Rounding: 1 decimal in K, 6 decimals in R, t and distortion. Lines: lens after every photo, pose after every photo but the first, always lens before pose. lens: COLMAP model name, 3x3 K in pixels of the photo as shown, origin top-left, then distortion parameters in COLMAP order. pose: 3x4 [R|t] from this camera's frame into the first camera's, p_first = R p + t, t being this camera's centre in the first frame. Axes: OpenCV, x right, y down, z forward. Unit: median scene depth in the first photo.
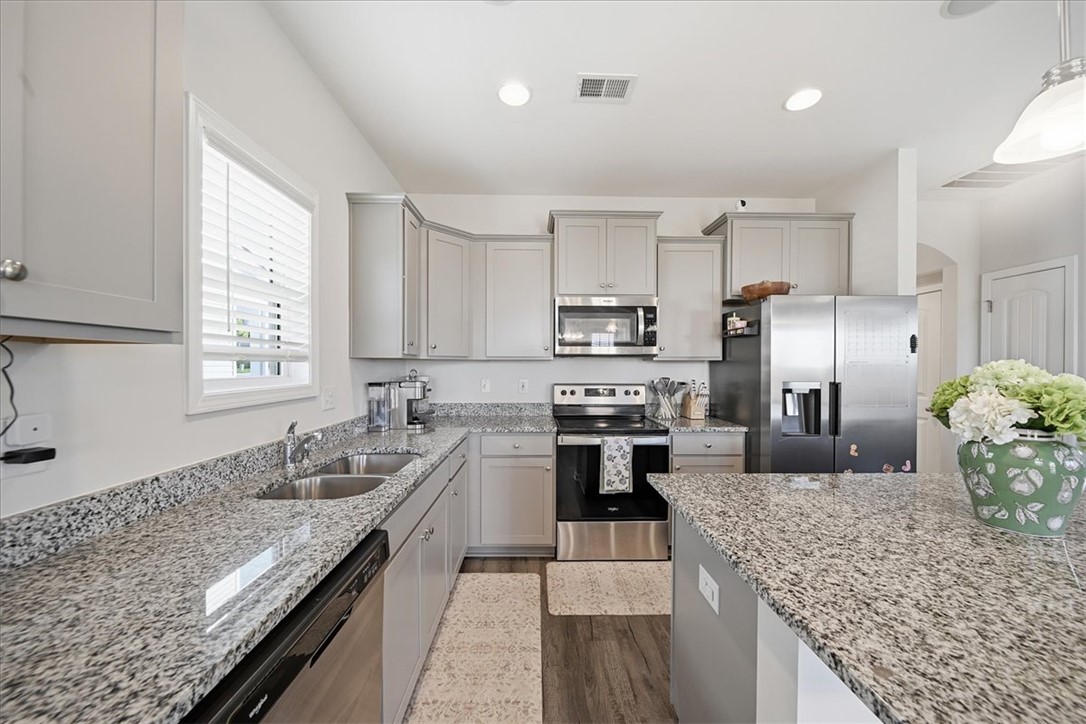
lens RADIAL K [[381.7, 0, 543.0], [0, 381.7, 369.4], [0, 0, 1]] dist [-0.002483, -0.001704]
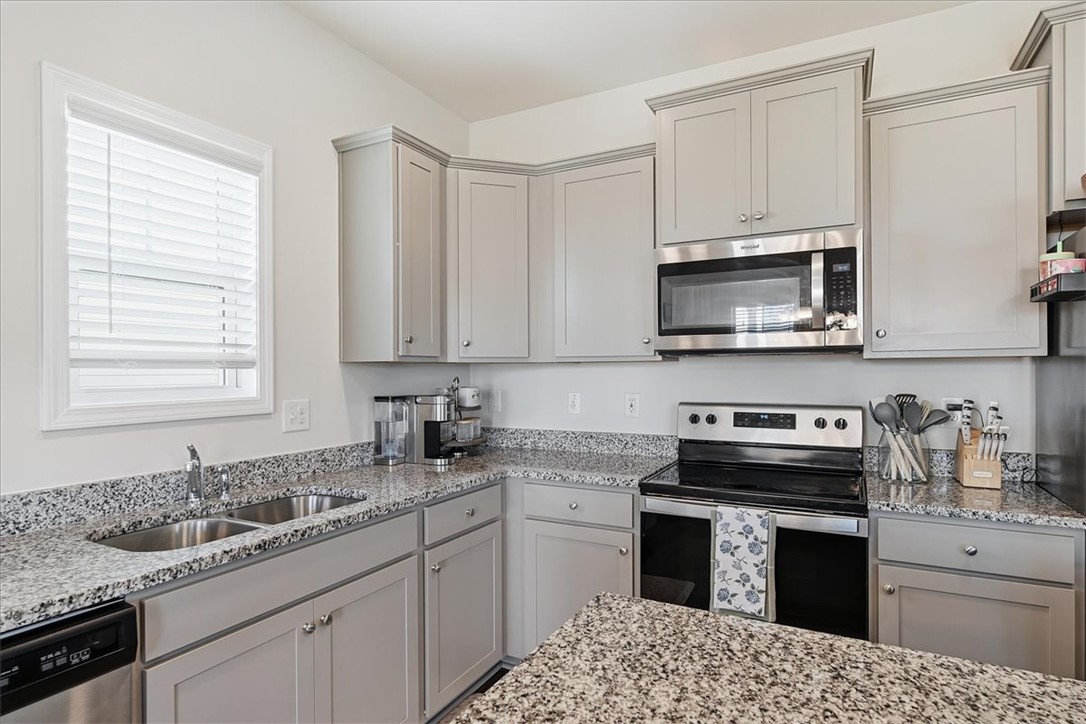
lens RADIAL K [[579.5, 0, 545.0], [0, 579.5, 372.6], [0, 0, 1]] dist [-0.002236, -0.000376]
pose [[0.876829, -0.005048, -0.480776, 0.337641], [0.001696, 0.999971, -0.007405, -0.001005], [0.480800, 0.005677, 0.876812, 0.185451]]
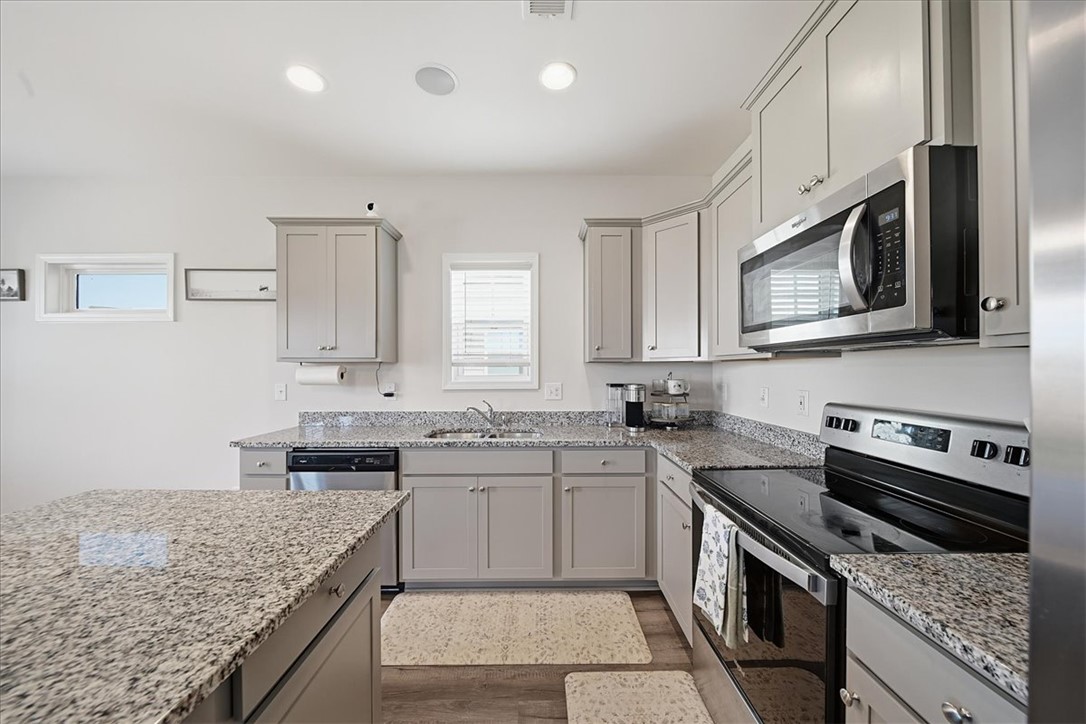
lens RADIAL K [[381.7, 0, 544.2], [0, 381.7, 369.5], [0, 0, 1]] dist [-0.002483, -0.001704]
pose [[-0.005471, -0.000940, -0.999985, 0.683640], [-0.008442, 0.999964, -0.000893, -0.004485], [0.999949, 0.008437, -0.005479, 0.780479]]
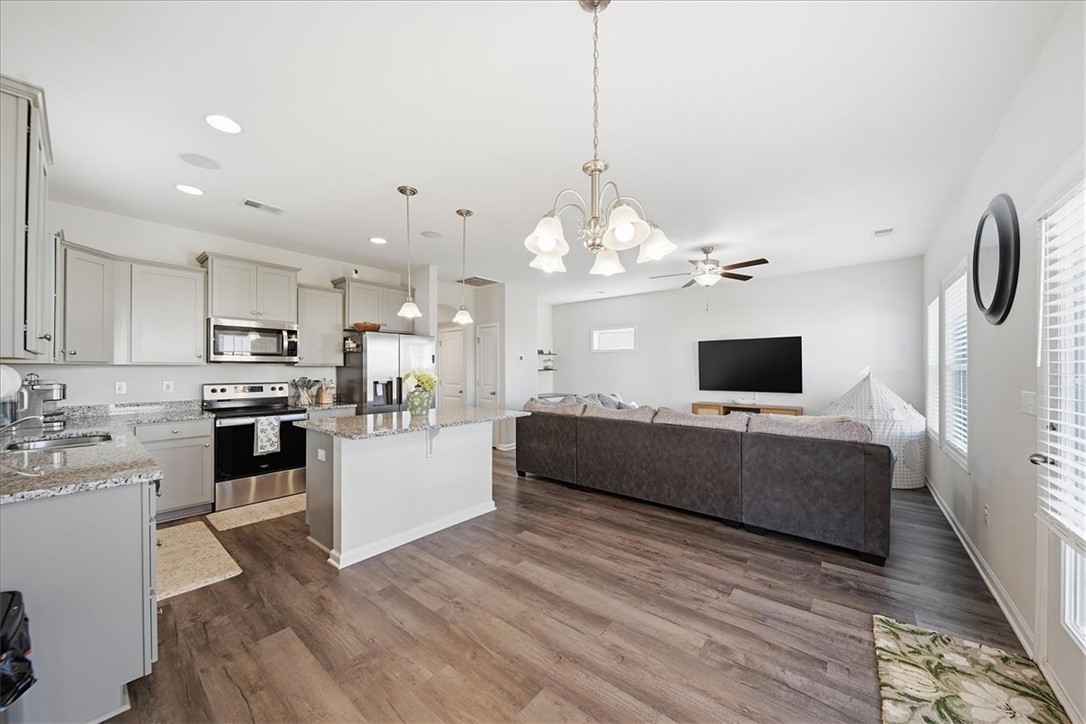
lens RADIAL K [[381.7, 0, 545.3], [0, 381.7, 367.5], [0, 0, 1]] dist [-0.002483, -0.001704]
pose [[0.645231, -0.000059, 0.763987, -0.251737], [0.009612, 0.999921, -0.008041, 0.005255], [-0.763927, 0.012532, 0.645181, -0.822760]]
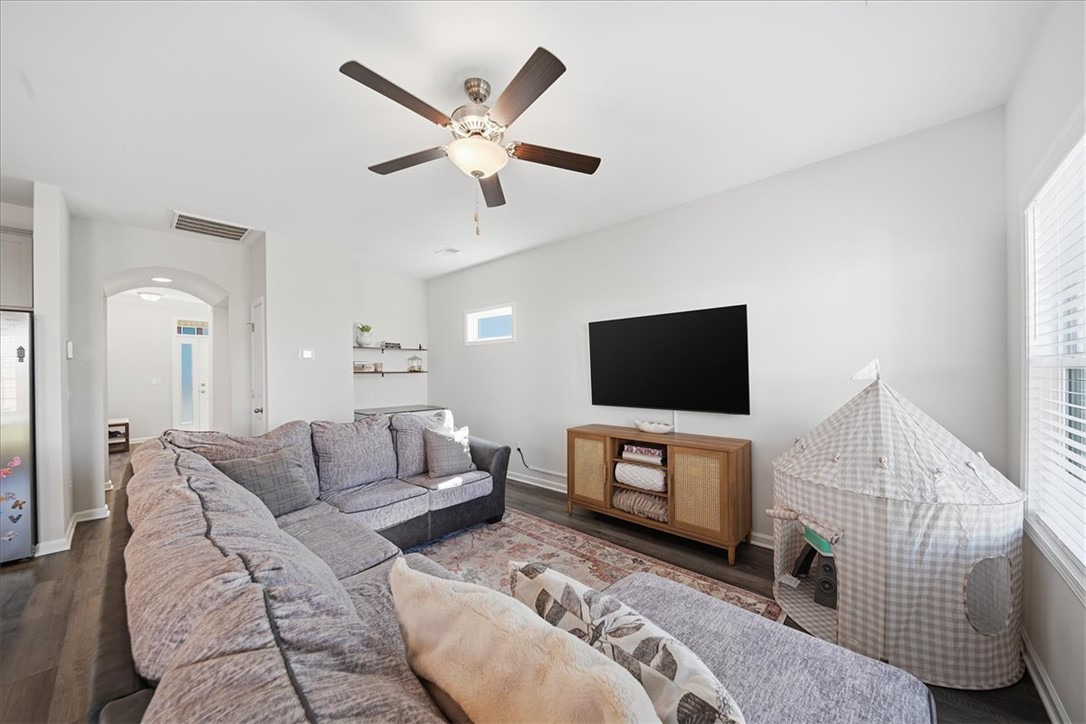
lens RADIAL K [[381.7, 0, 548.4], [0, 381.7, 369.4], [0, 0, 1]] dist [-0.002483, -0.001704]
pose [[0.681494, -0.006725, 0.731793, 1.155863], [0.016756, 0.999839, -0.006416, 0.011549], [-0.731632, 0.016634, 0.681497, -0.871773]]
